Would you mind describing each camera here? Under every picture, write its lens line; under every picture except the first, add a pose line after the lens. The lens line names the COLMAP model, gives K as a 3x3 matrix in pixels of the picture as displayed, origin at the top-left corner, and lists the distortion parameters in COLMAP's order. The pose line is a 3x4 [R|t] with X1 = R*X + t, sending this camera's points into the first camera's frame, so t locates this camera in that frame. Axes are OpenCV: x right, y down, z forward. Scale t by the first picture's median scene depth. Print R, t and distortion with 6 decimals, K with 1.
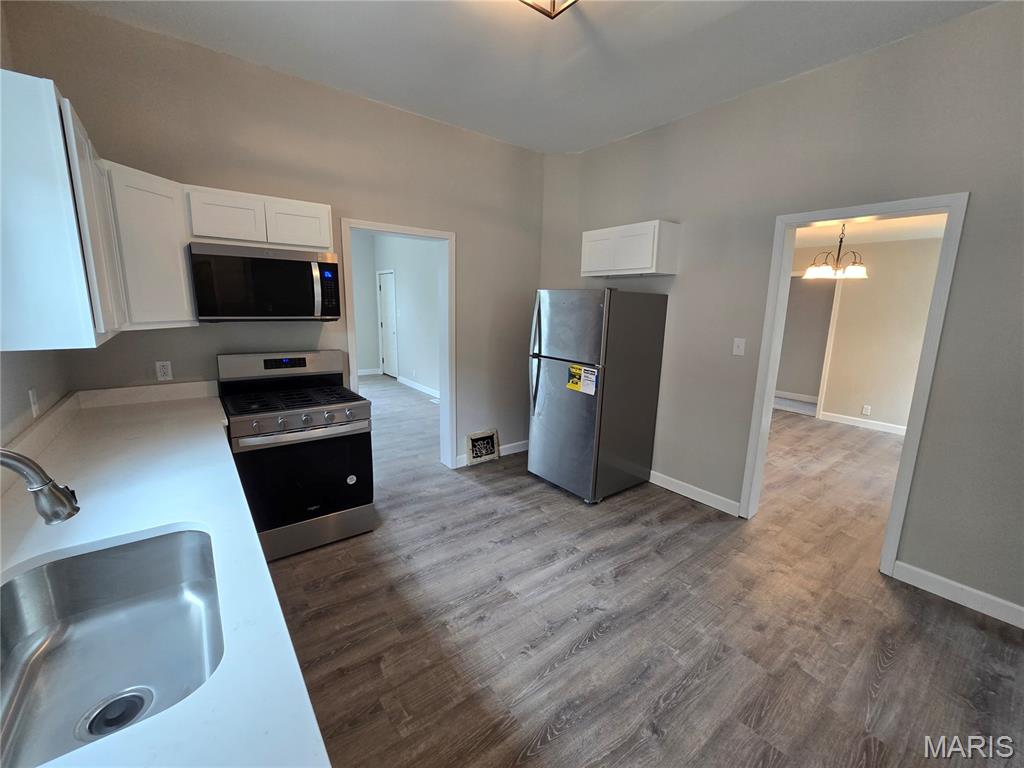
lens RADIAL K [[419.9, 0, 513.5], [0, 419.9, 385.2], [0, 0, 1]] dist [-0.001302, -0.000801]
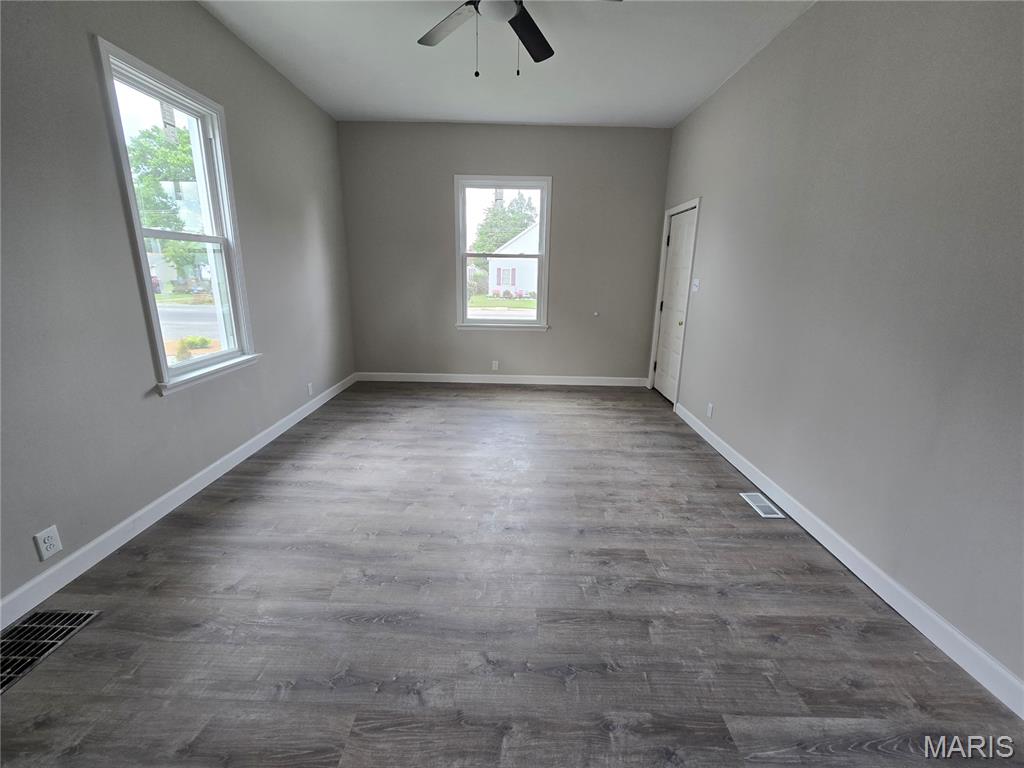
lens RADIAL K [[419.9, 0, 511.8], [0, 419.9, 382.2], [0, 0, 1]] dist [-0.001302, -0.000801]
pose [[0.791144, 0.151160, -0.592656, -0.118612], [-0.115572, 0.988469, 0.097837, -0.073216], [0.600611, -0.008909, 0.799491, 0.414160]]
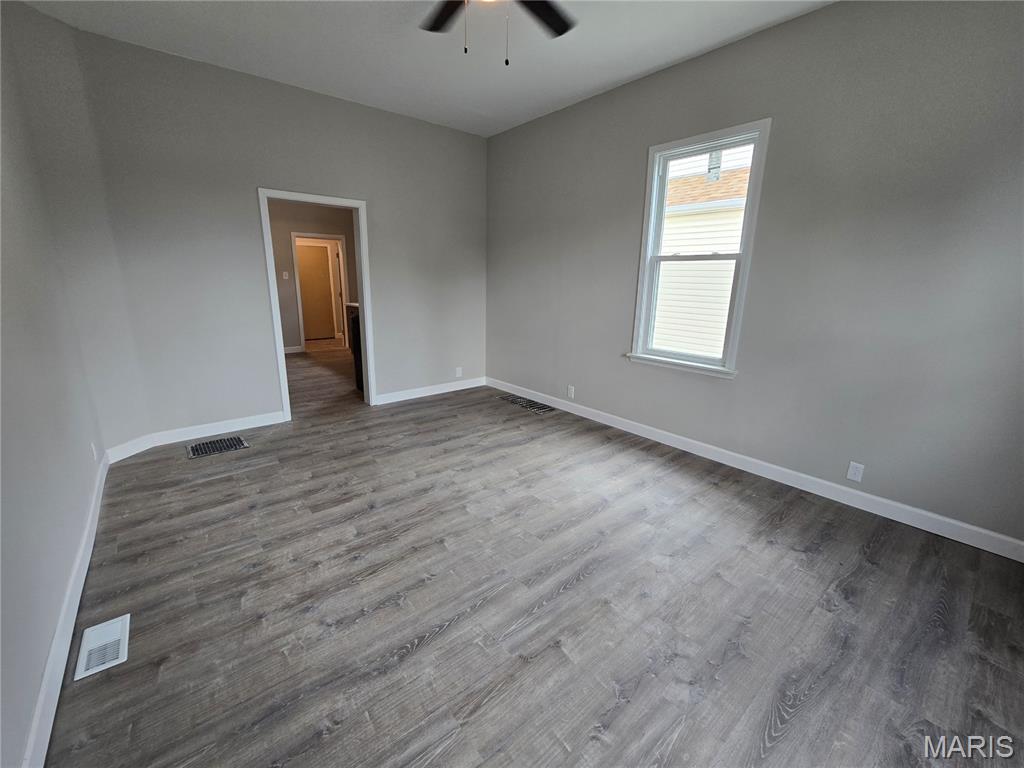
lens RADIAL K [[419.9, 0, 514.5], [0, 419.9, 381.9], [0, 0, 1]] dist [-0.001302, -0.000801]
pose [[-0.998075, -0.025024, -0.056752, -0.315632], [-0.046262, 0.909815, 0.412428, -0.169191], [0.041313, 0.414260, -0.909221, 0.907680]]
